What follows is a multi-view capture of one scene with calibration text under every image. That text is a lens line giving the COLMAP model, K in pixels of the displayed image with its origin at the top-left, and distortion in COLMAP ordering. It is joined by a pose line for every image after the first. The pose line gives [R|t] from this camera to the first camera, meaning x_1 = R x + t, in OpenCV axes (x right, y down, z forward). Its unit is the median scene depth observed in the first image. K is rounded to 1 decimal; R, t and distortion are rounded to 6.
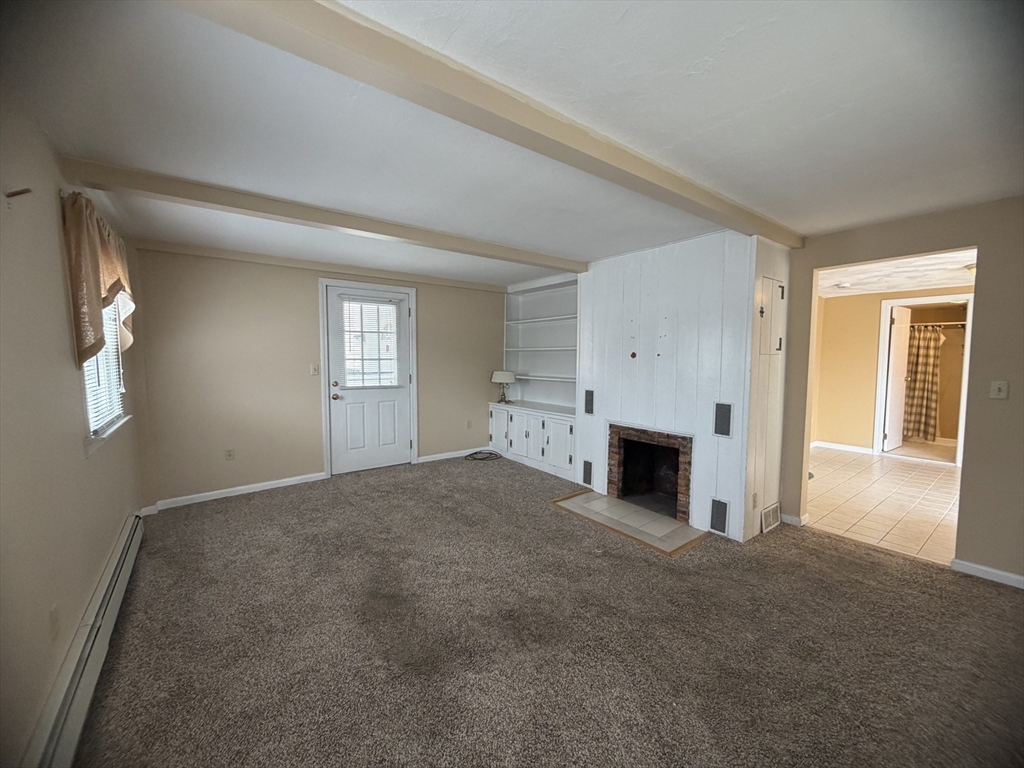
lens RADIAL K [[406.0, 0, 511.1], [0, 406.0, 384.2], [0, 0, 1]] dist [-0.001190, 0.000342]
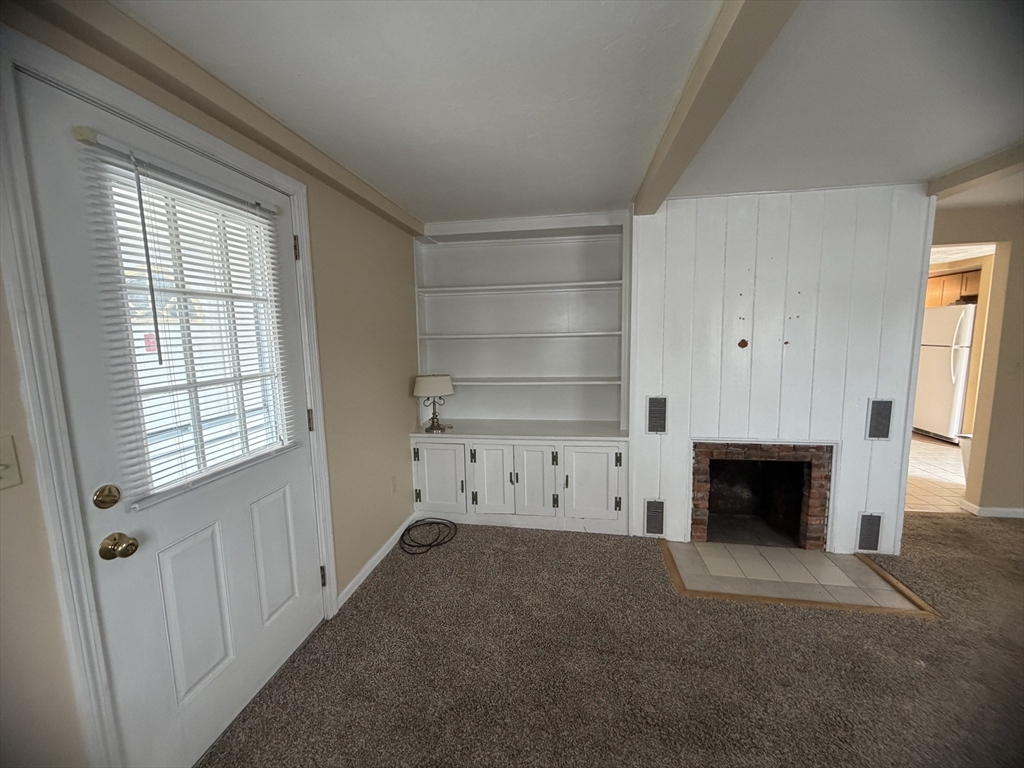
lens RADIAL K [[406.0, 0, 507.8], [0, 406.0, 384.4], [0, 0, 1]] dist [-0.001190, 0.000342]
pose [[0.728157, -0.104110, 0.677458, -0.418463], [0.069632, 0.994519, 0.077992, -0.072702], [-0.681864, -0.009618, 0.731415, 0.653293]]
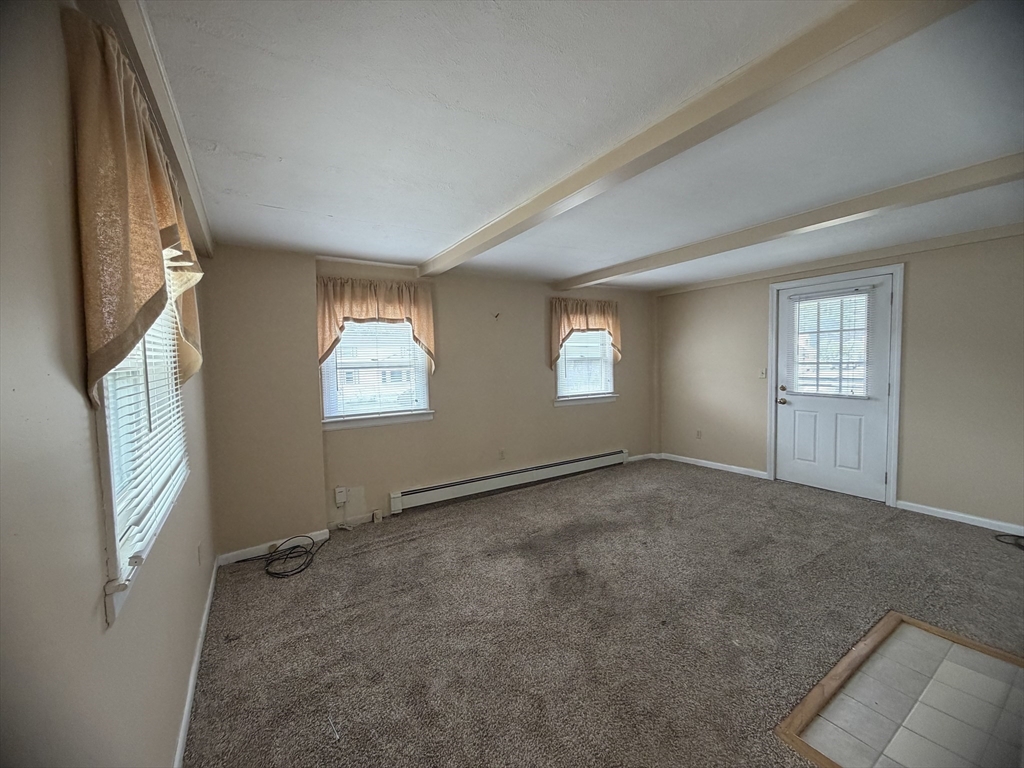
lens RADIAL K [[406.0, 0, 508.5], [0, 406.0, 380.5], [0, 0, 1]] dist [-0.001190, 0.000342]
pose [[-0.087506, 0.048150, -0.995000, 0.609805], [-0.046933, 0.997523, 0.052399, -0.039608], [0.995058, 0.051284, -0.085029, 0.422160]]
